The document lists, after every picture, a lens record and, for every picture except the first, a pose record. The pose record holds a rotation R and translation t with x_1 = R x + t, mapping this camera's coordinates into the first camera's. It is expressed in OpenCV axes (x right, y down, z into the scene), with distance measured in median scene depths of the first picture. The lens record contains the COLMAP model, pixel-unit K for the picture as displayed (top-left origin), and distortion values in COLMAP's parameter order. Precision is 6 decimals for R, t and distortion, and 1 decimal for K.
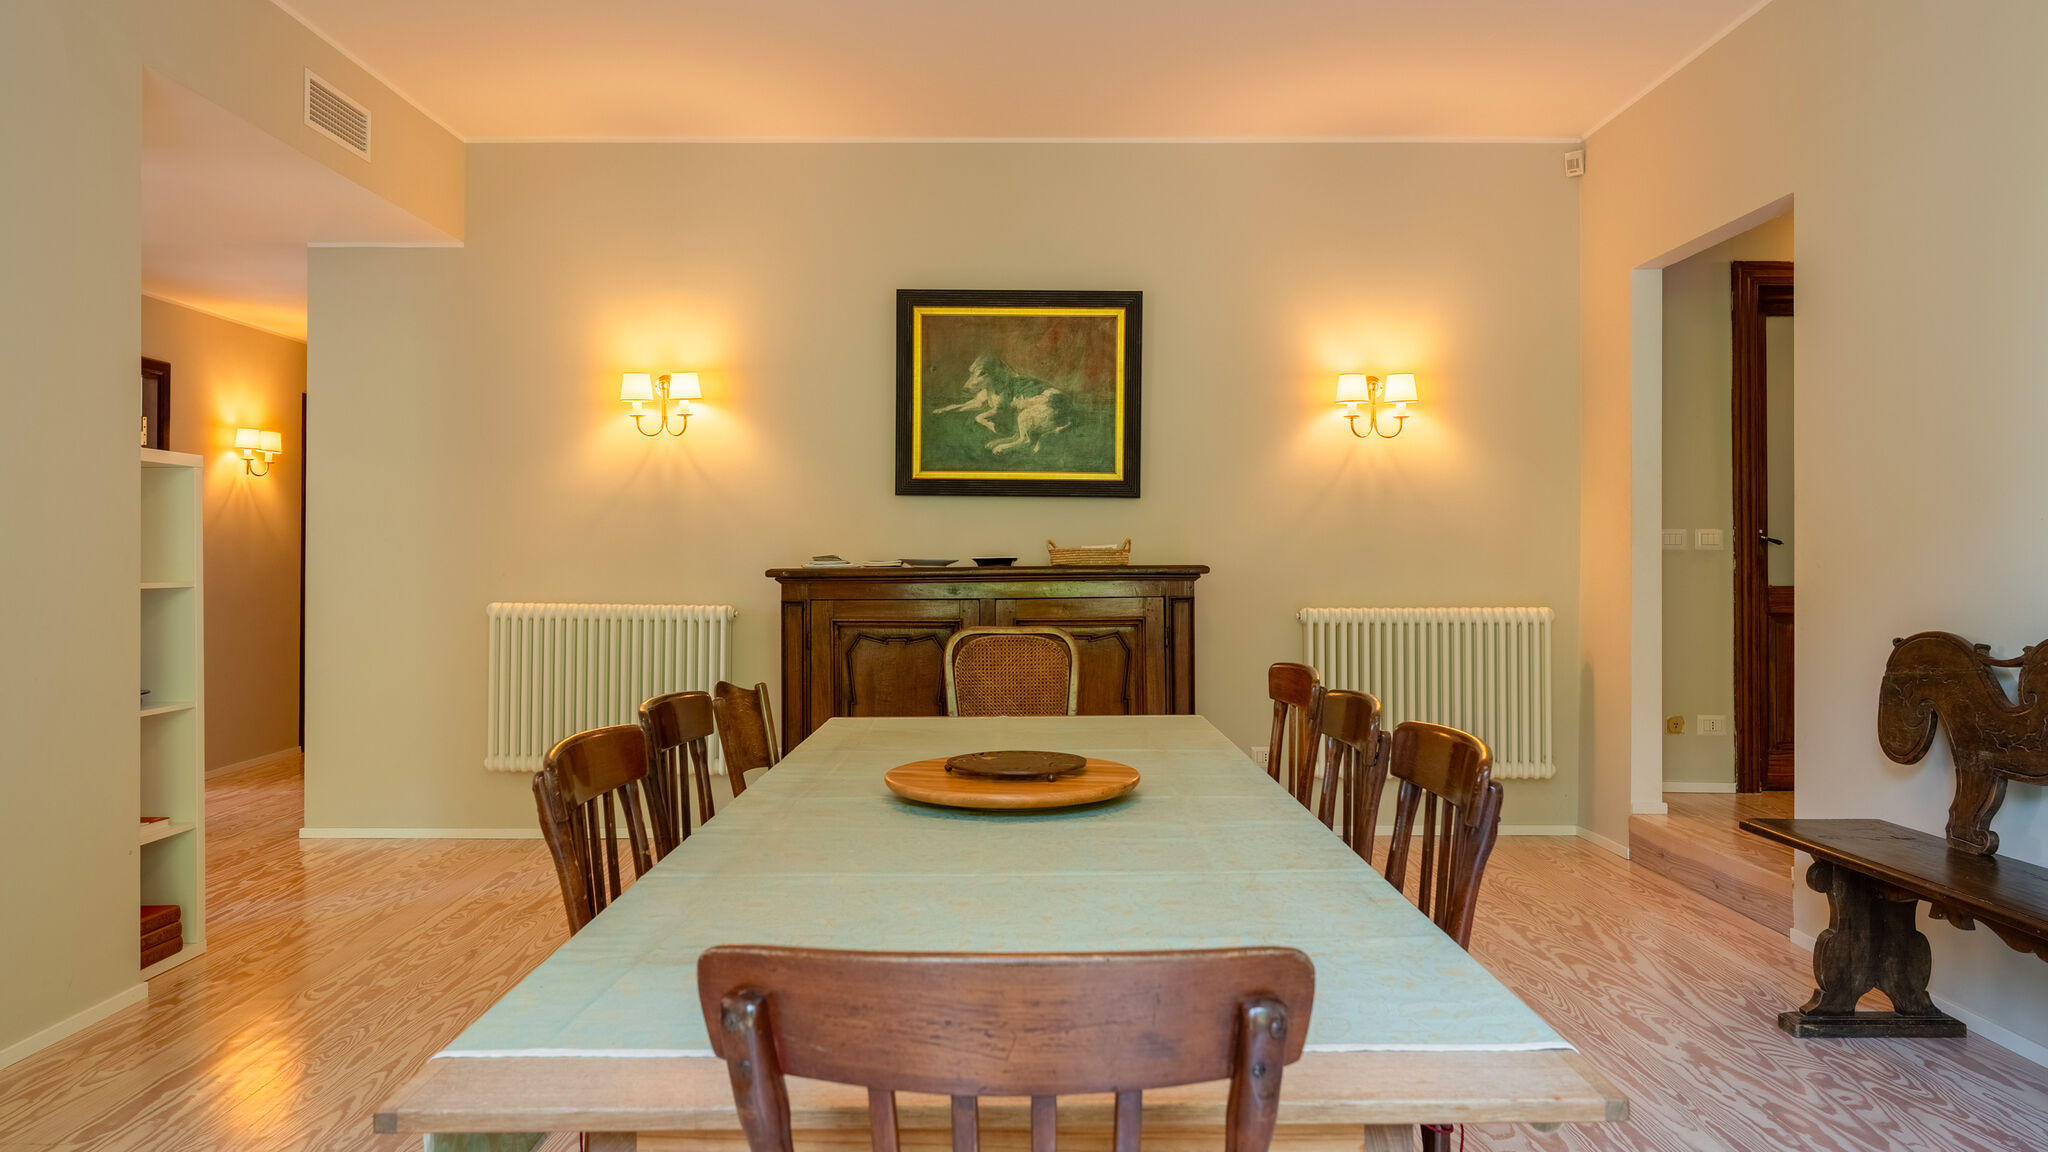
lens RADIAL K [[1387.9, 0, 978.6], [0, 1387.9, 558.8], [0, 0, 1]] dist [0.012857, 0.000006]
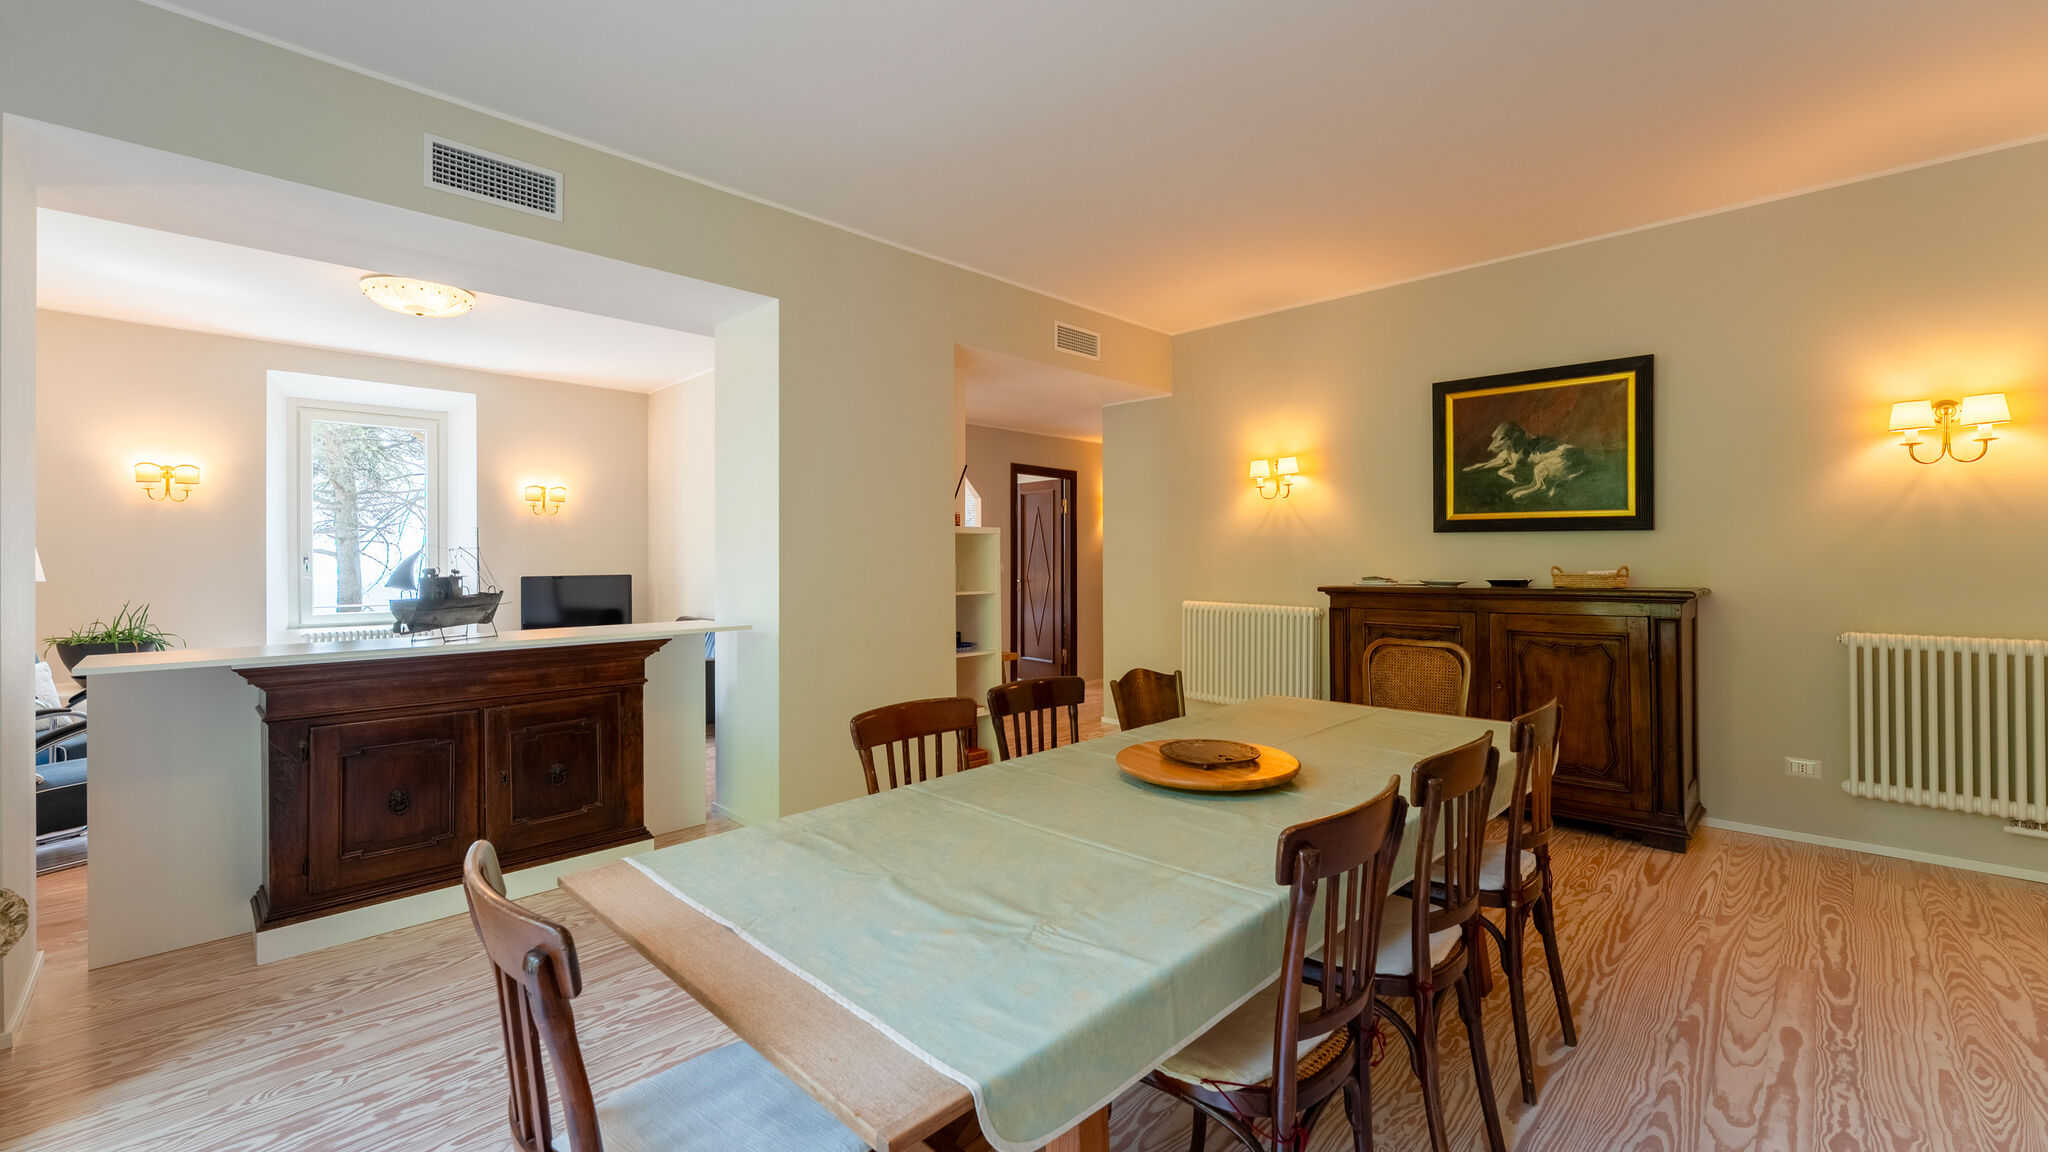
lens RADIAL K [[833.4, 0, 1035.3], [0, 833.4, 557.4], [0, 0, 1]] dist [-0.003809, -0.000516]
pose [[0.715381, -0.001564, -0.698733, 0.234653], [0.003676, 0.999992, 0.001525, -0.024019], [0.698725, -0.003659, 0.715381, 0.132961]]
